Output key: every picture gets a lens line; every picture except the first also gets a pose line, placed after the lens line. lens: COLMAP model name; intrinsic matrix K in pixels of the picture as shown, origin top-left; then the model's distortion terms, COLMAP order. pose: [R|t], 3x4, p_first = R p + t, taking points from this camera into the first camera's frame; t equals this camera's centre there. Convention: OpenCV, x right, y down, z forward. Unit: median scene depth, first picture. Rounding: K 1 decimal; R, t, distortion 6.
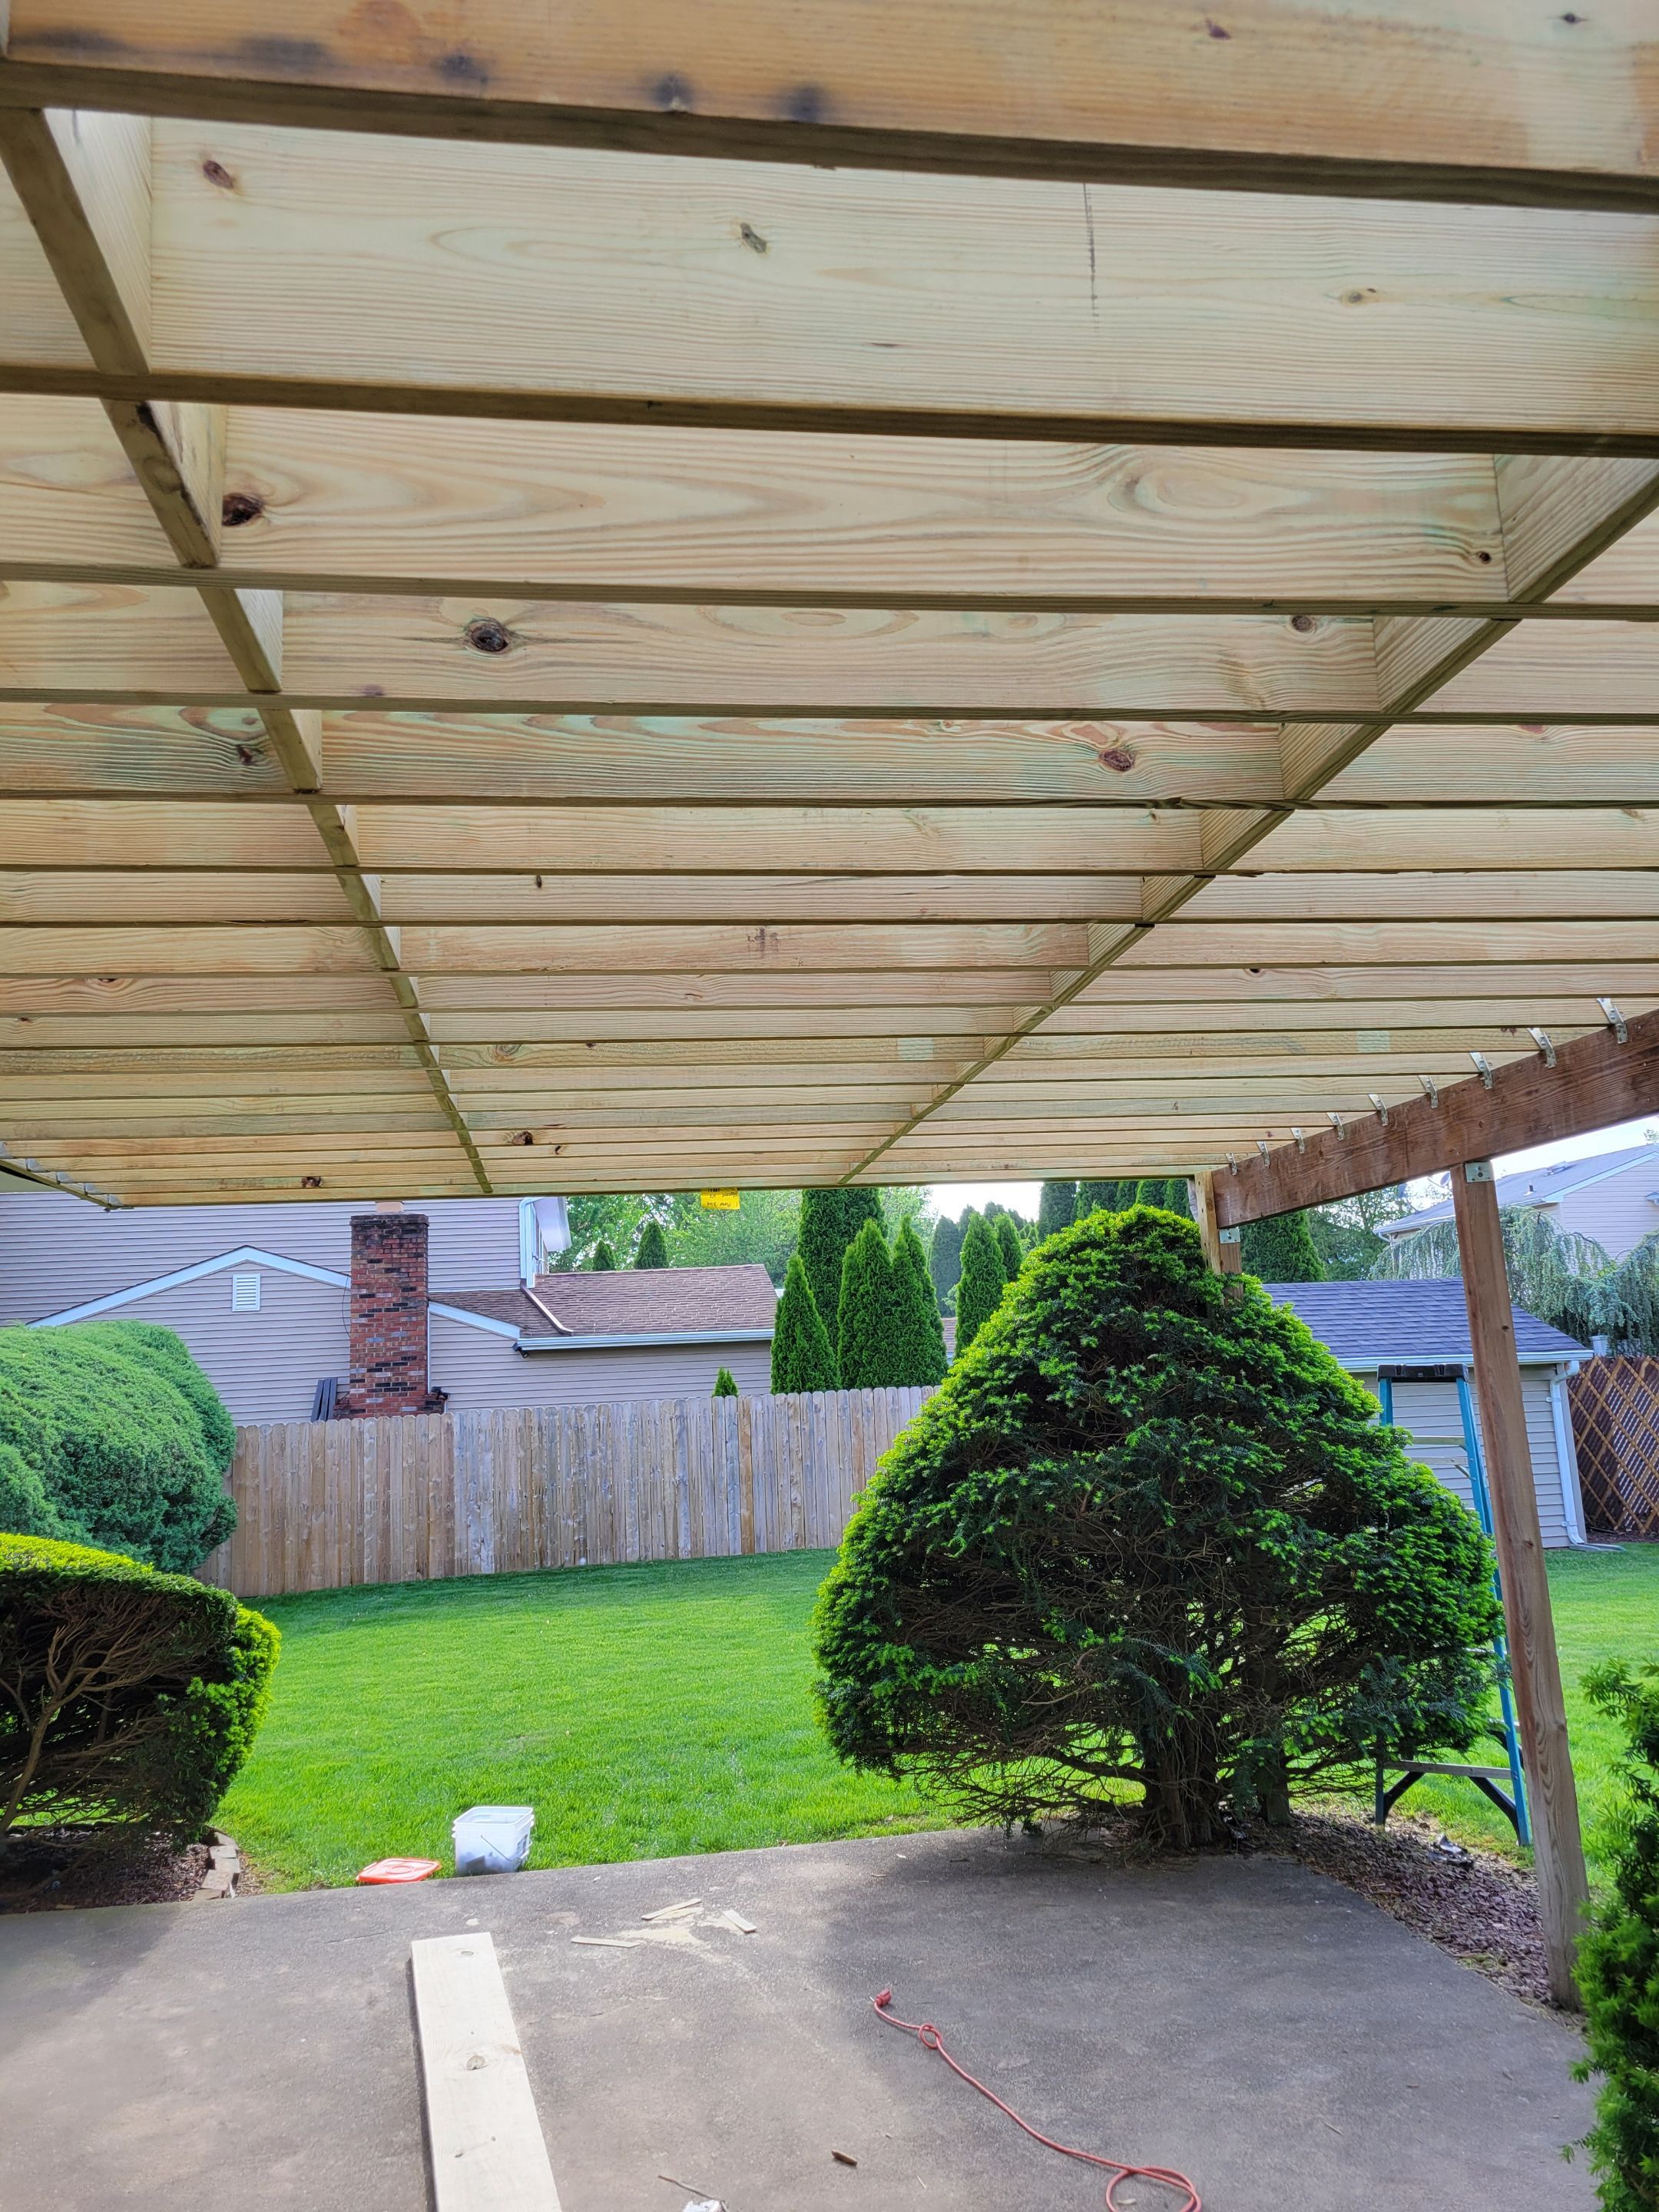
lens RADIAL K [[1651.7, 0, 837.4], [0, 1651.7, 1108.4], [0, 0, 1]] dist [0.061441, -0.044024]
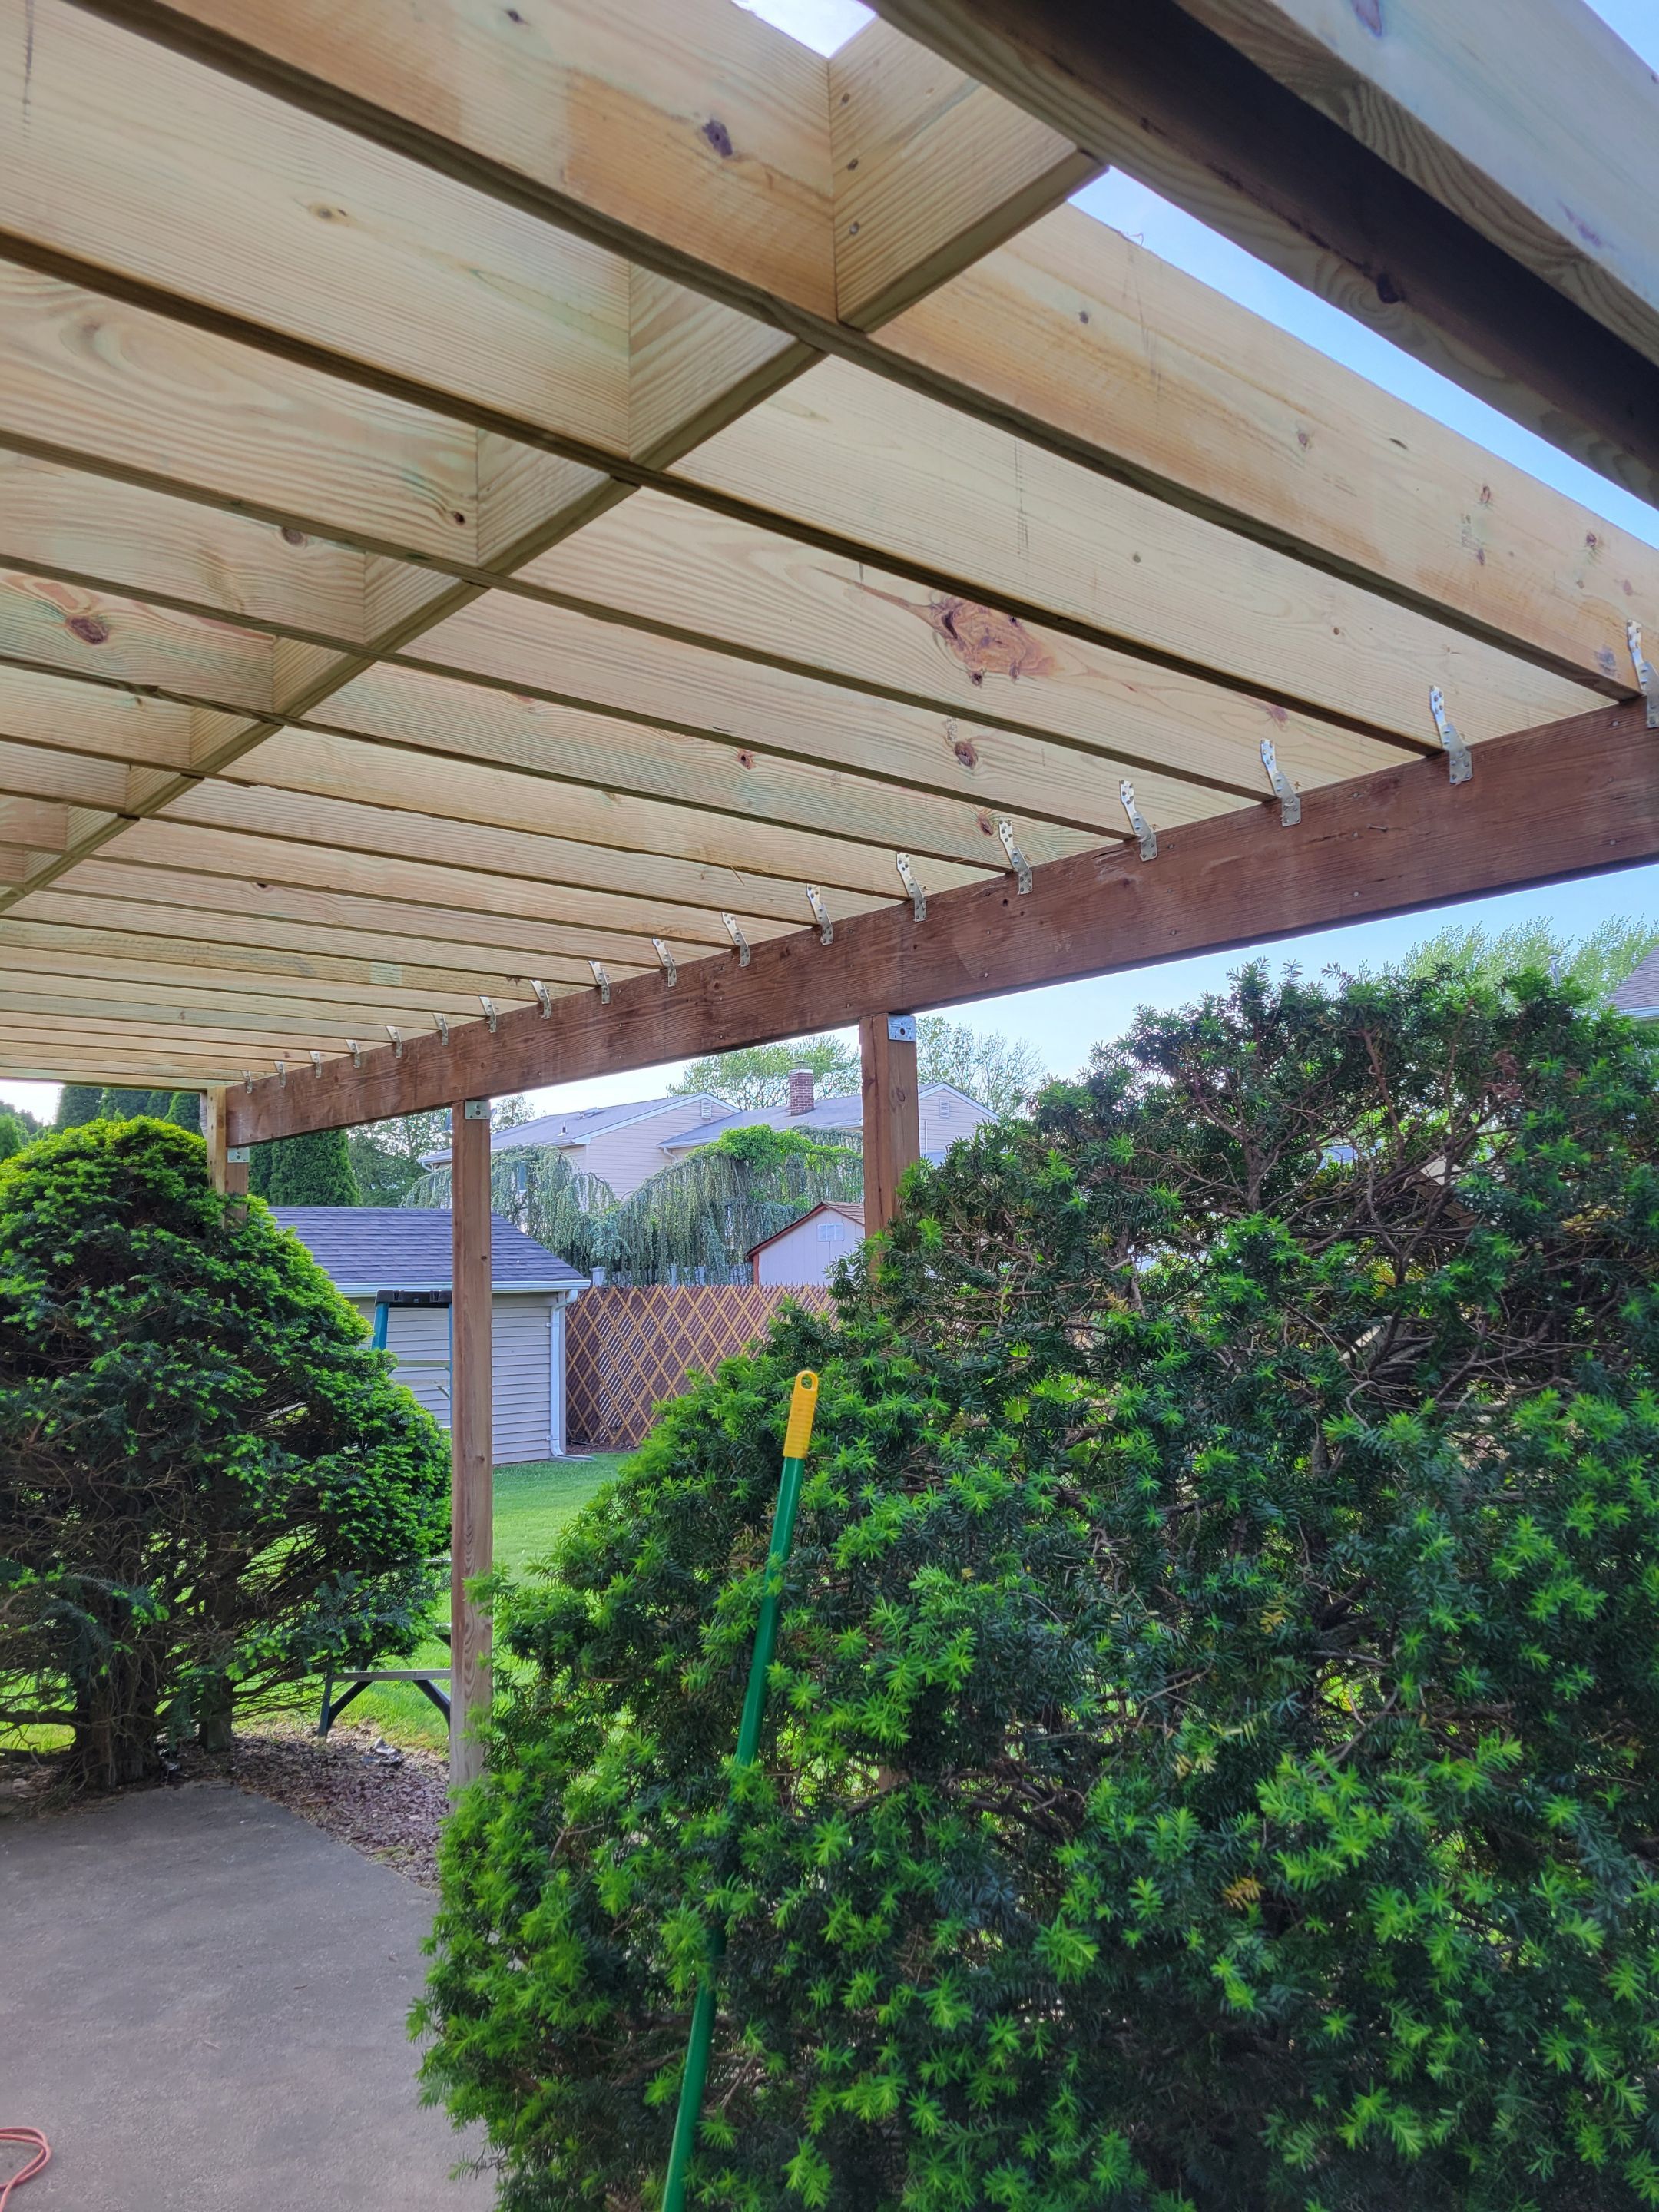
lens RADIAL K [[1651.7, 0, 825.5], [0, 1651.7, 1096.9], [0, 0, 1]] dist [0.061441, -0.044024]
pose [[0.850325, 0.086970, 0.519022, 0.024073], [-0.106725, 0.994254, 0.008247, -0.001969], [-0.515323, -0.062405, 0.854721, -0.006631]]
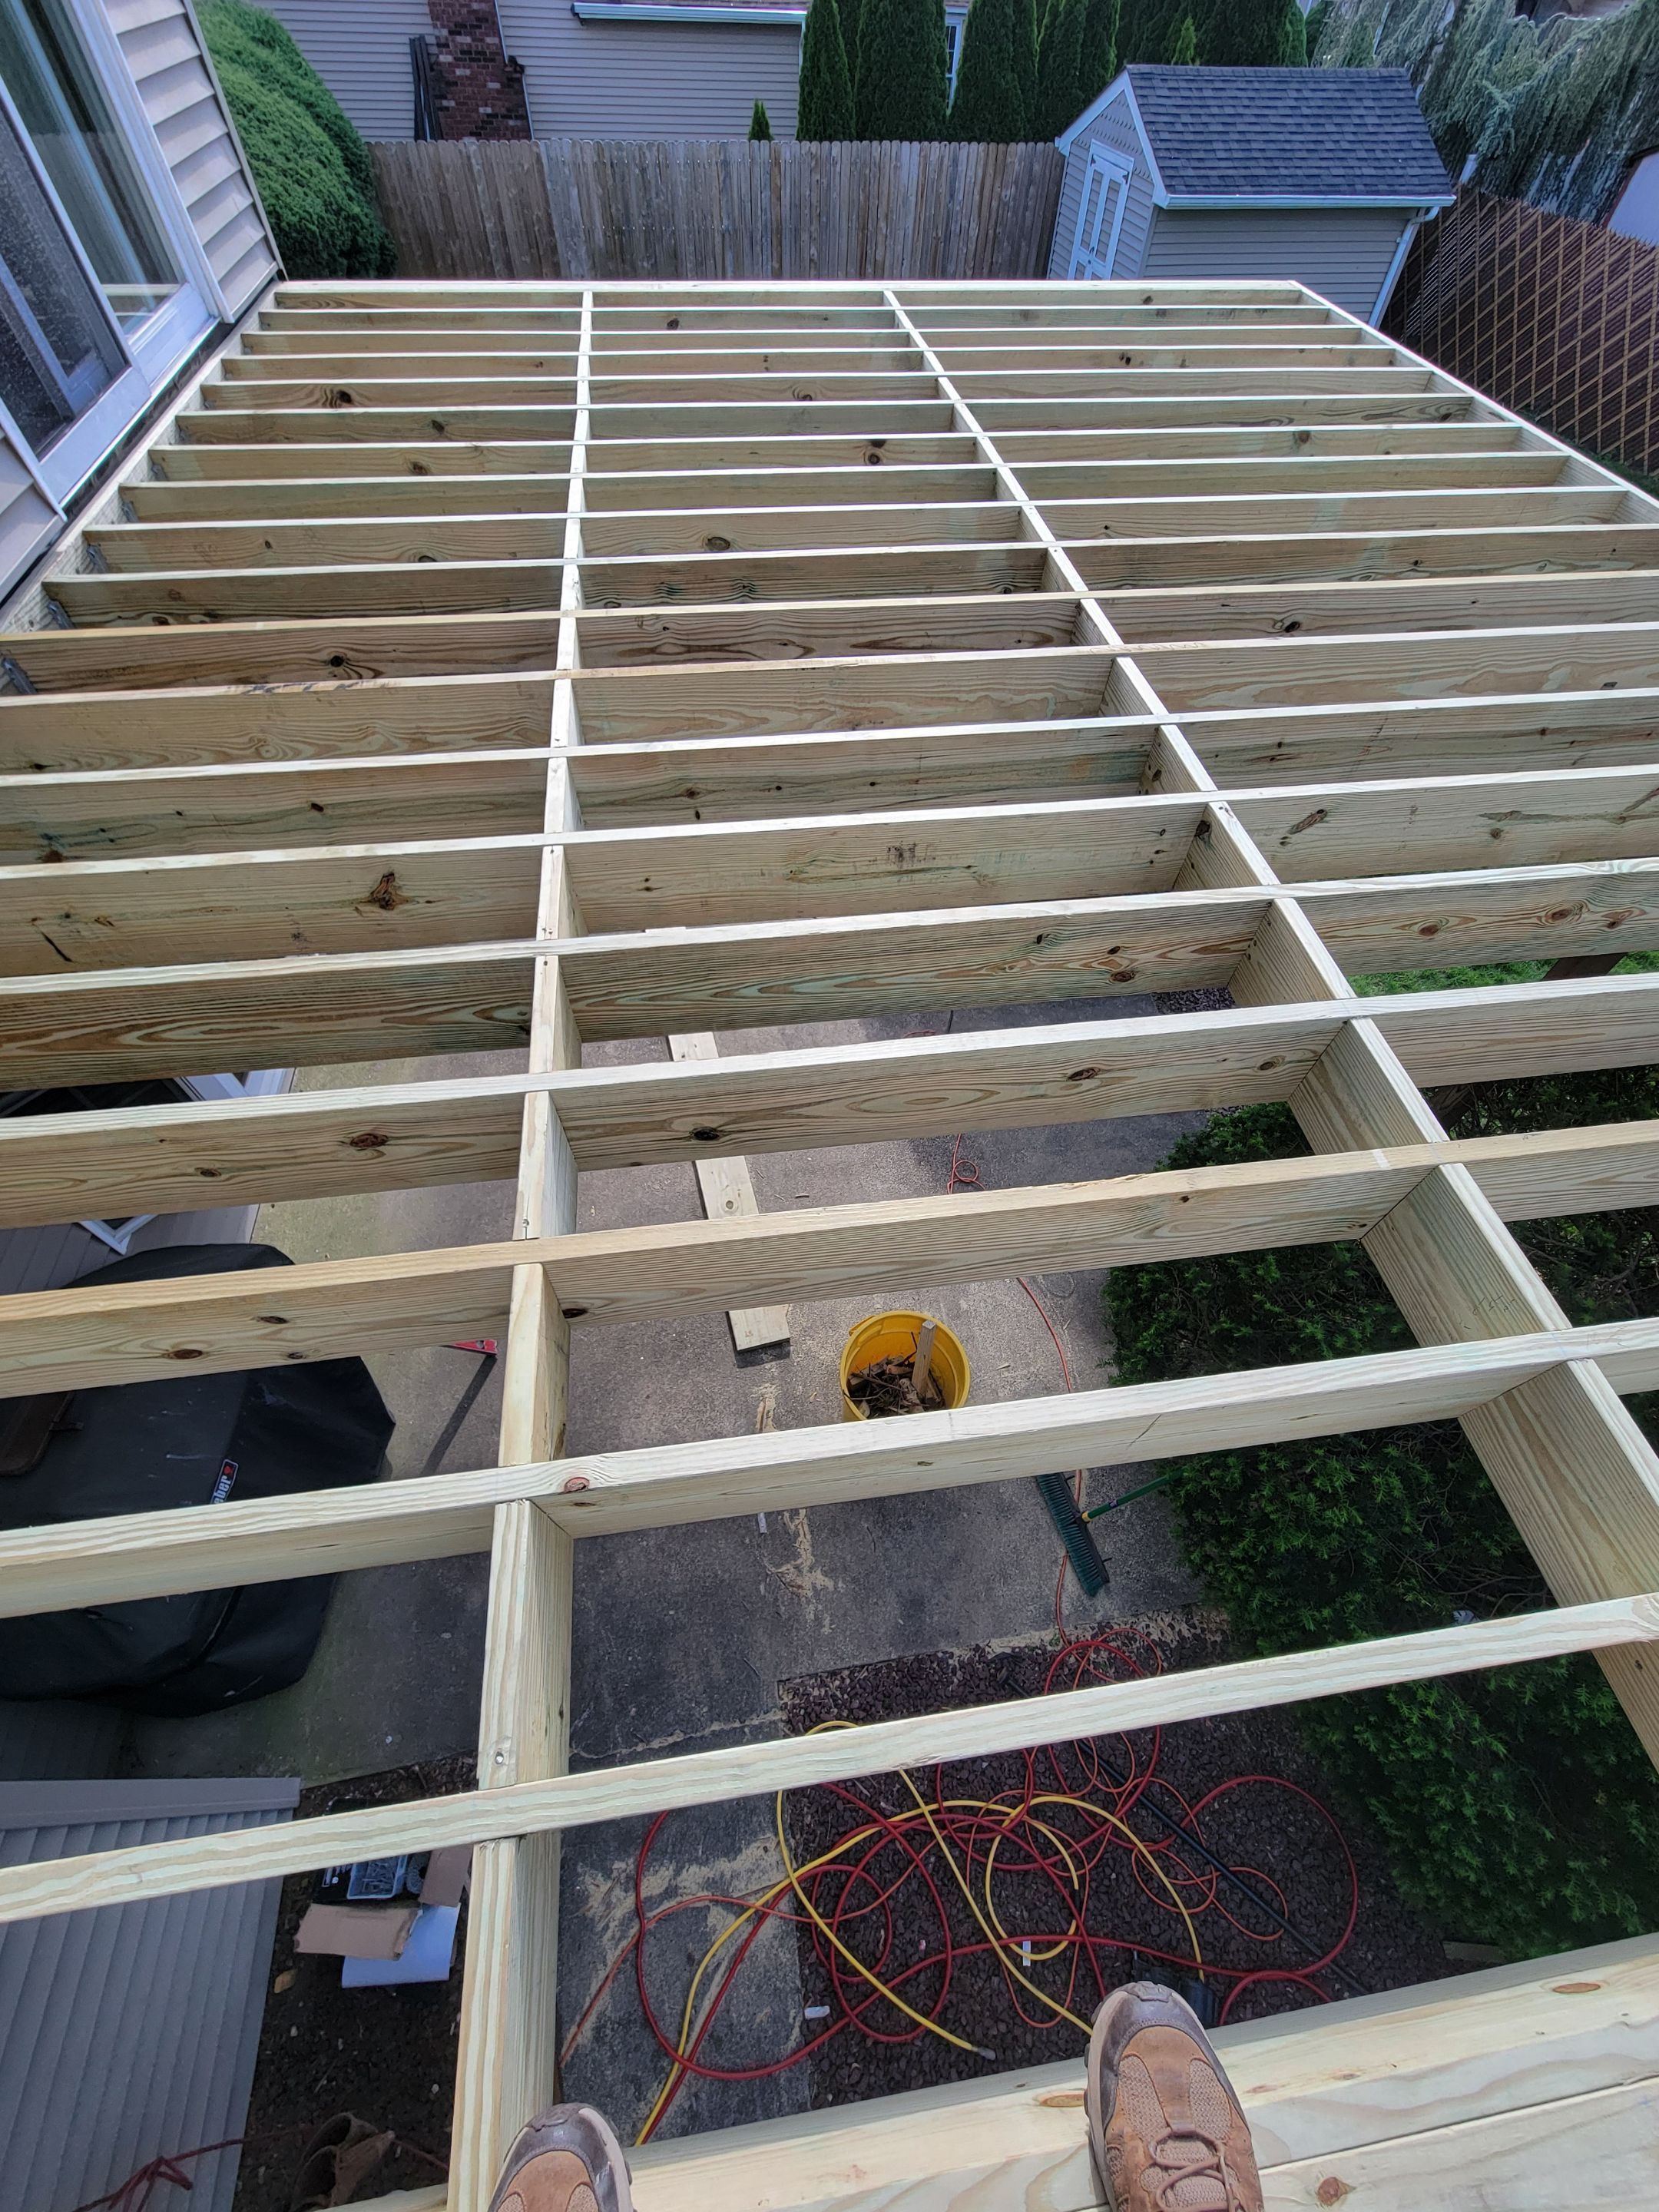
lens RADIAL K [[893.2, 0, 829.5], [0, 893.2, 1113.1], [0, 0, 1]] dist [-0.001826, 0.000067]
pose [[0.997524, 0.049184, 0.050273, -0.050742], [-0.066883, 0.442301, 0.894369, -0.351832], [0.021753, -0.895517, 0.444495, 0.229691]]
